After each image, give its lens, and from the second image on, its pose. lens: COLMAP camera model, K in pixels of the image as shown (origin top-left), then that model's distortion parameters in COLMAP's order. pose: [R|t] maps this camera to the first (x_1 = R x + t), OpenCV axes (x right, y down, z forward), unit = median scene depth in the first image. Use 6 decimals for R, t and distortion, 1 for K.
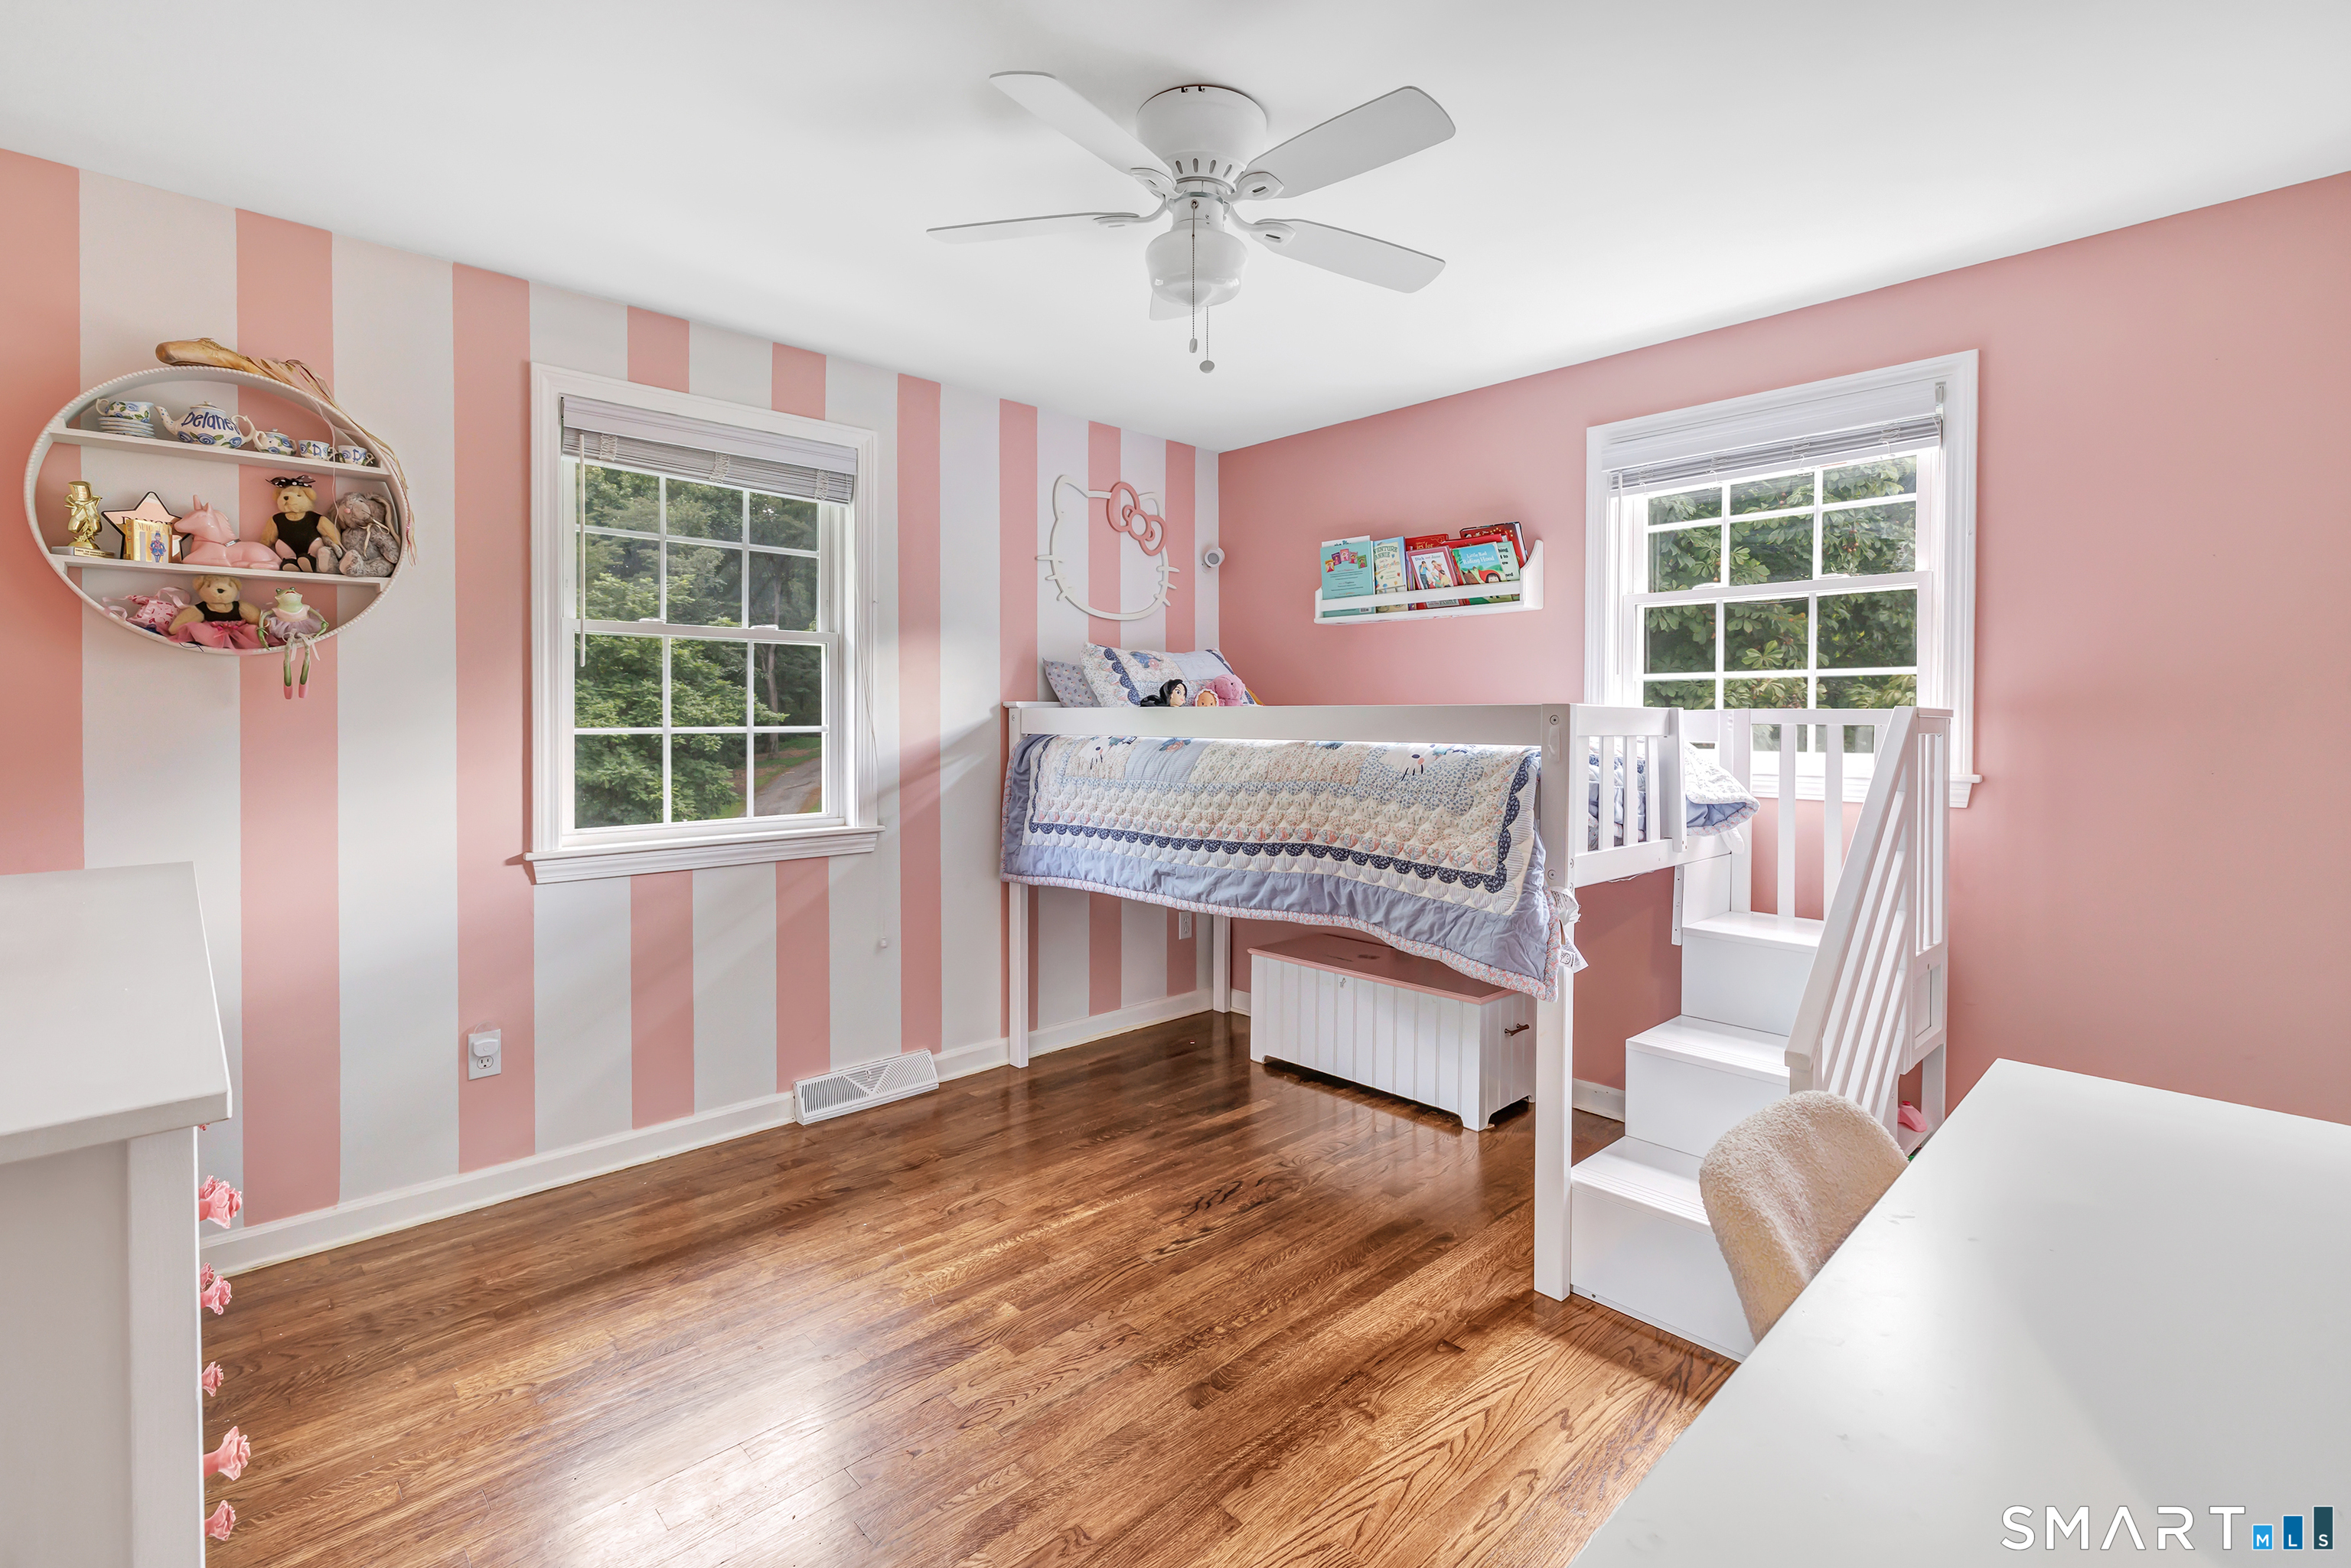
lens RADIAL K [[1056.9, 0, 1169.1], [0, 1056.9, 735.9], [0, 0, 1]] dist [0.000522, 0.000177]
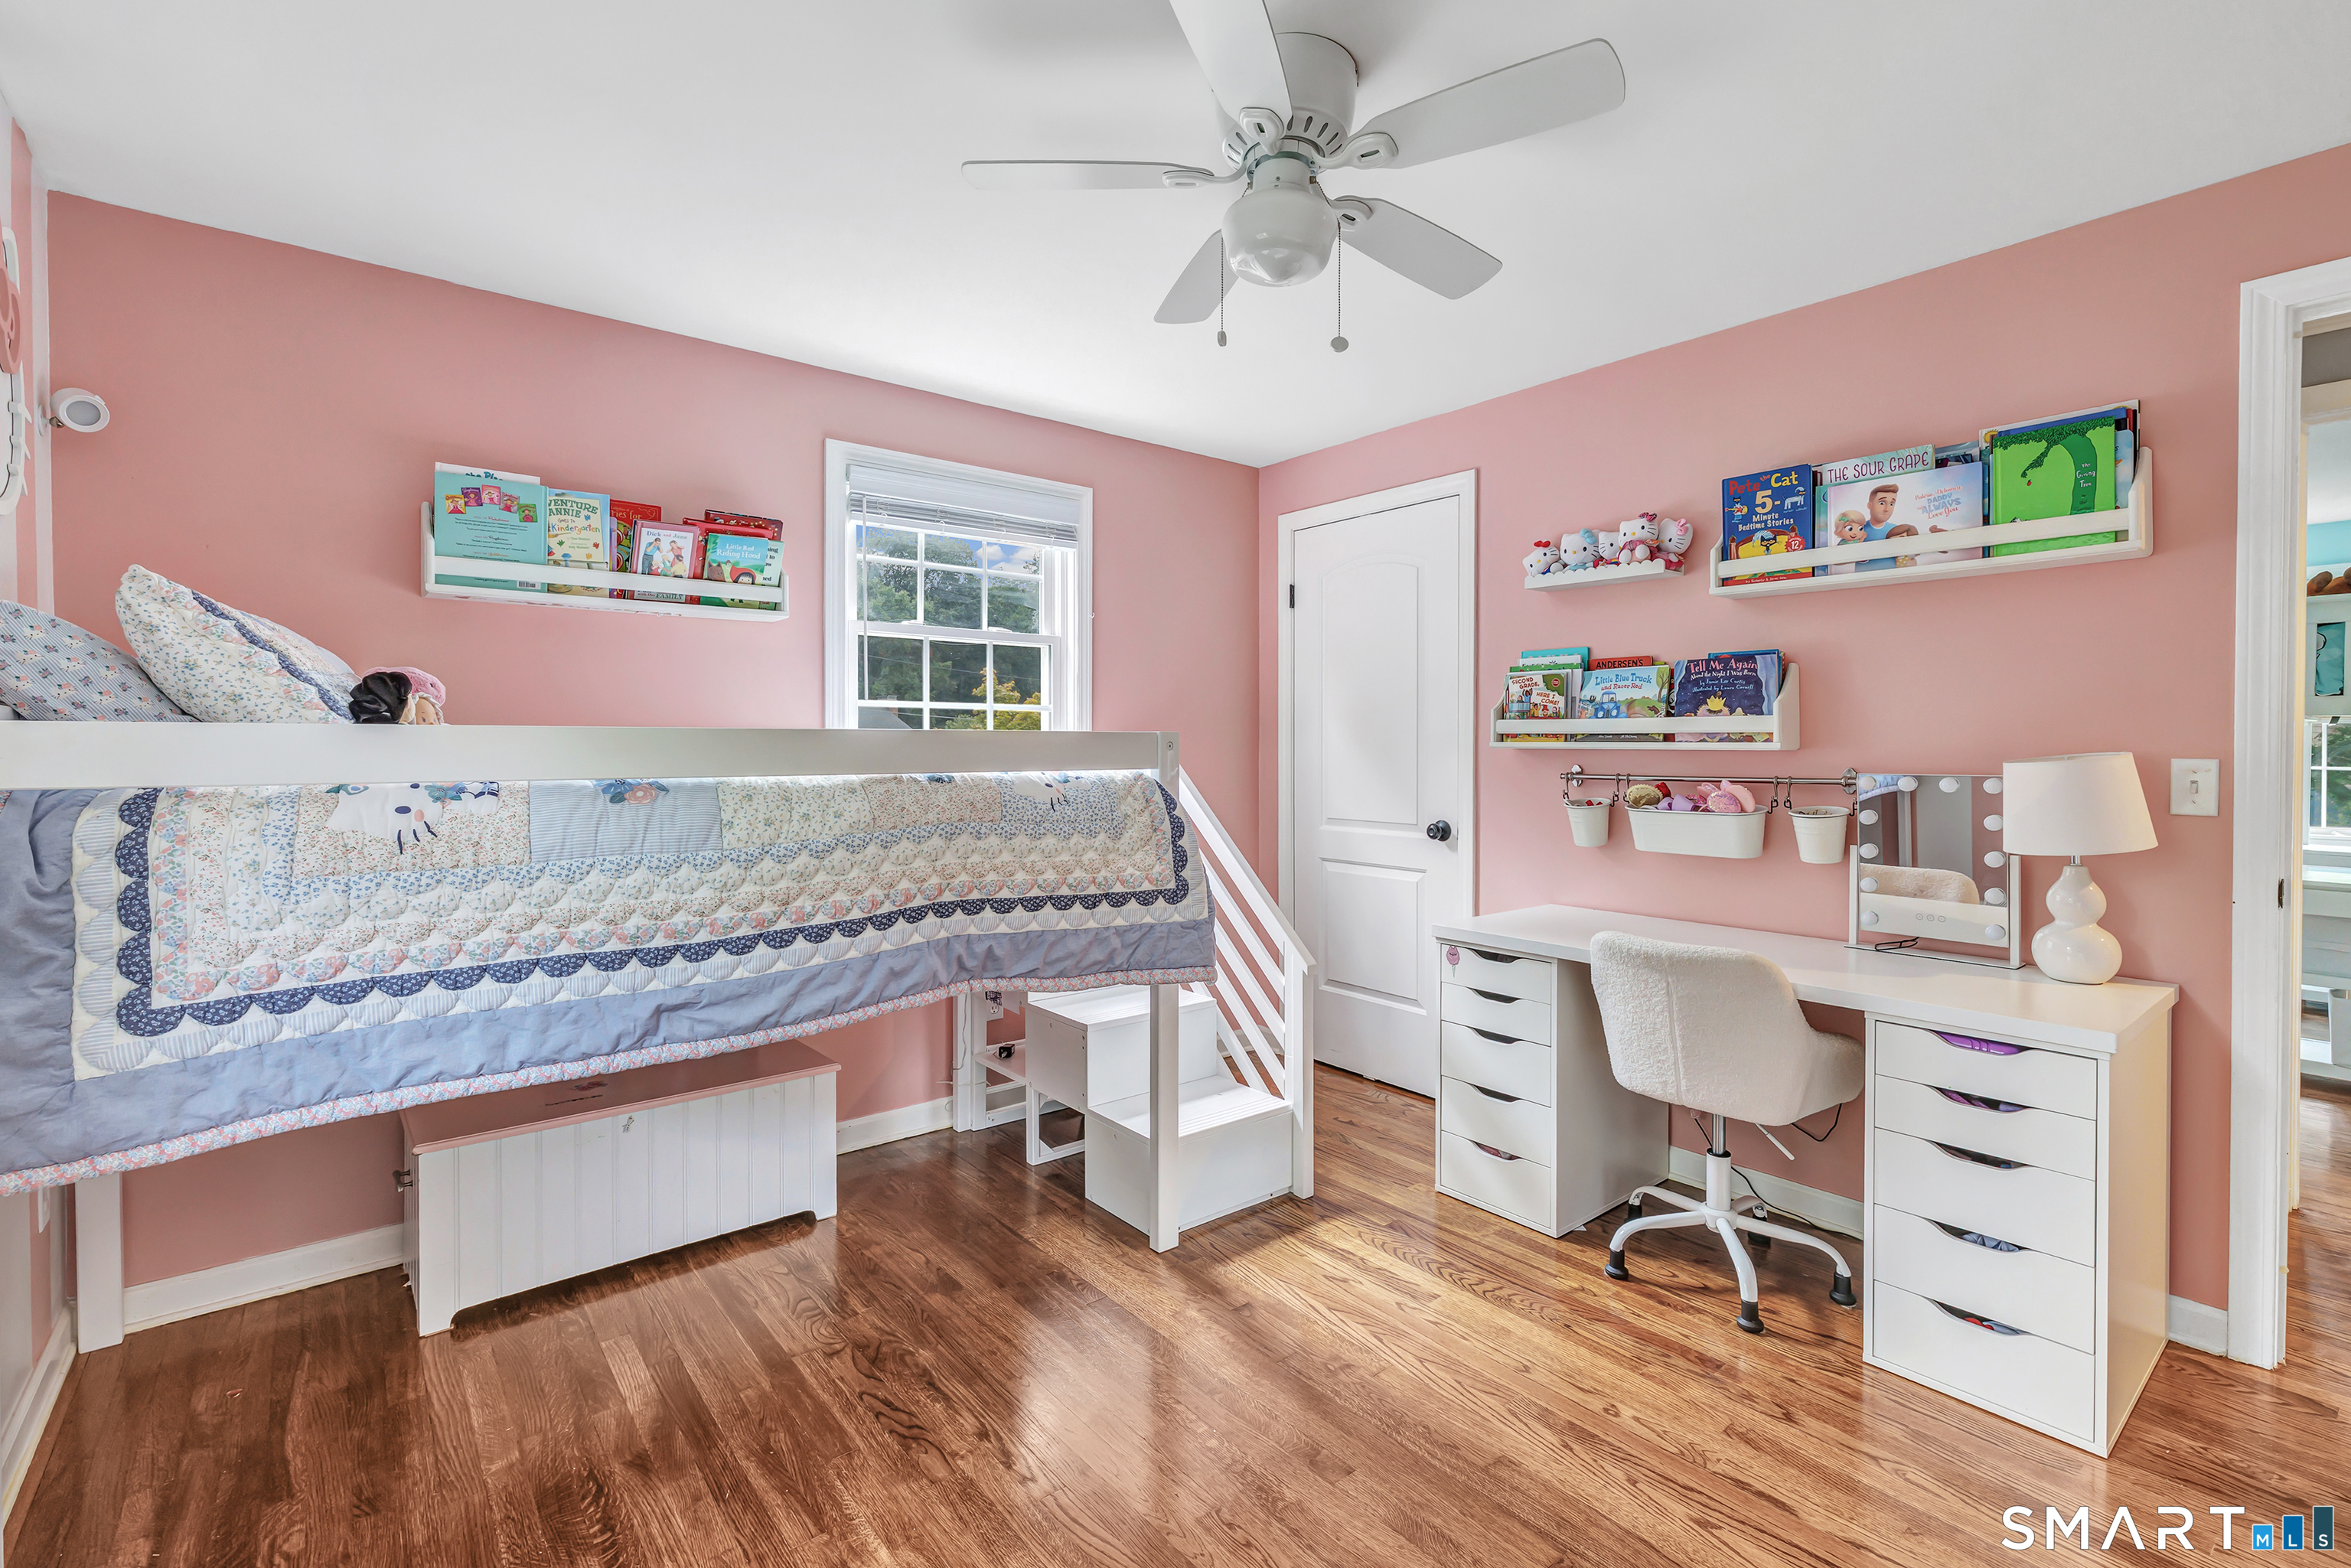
lens RADIAL K [[1047.0, 0, 1173.2], [0, 1047.0, 760.9], [0, 0, 1]] dist [0.000226, 0.000114]
pose [[0.073571, -0.019549, 0.997098, -0.578707], [0.017111, 0.999685, 0.018337, -0.014942], [-0.997143, 0.015713, 0.073882, 0.685688]]
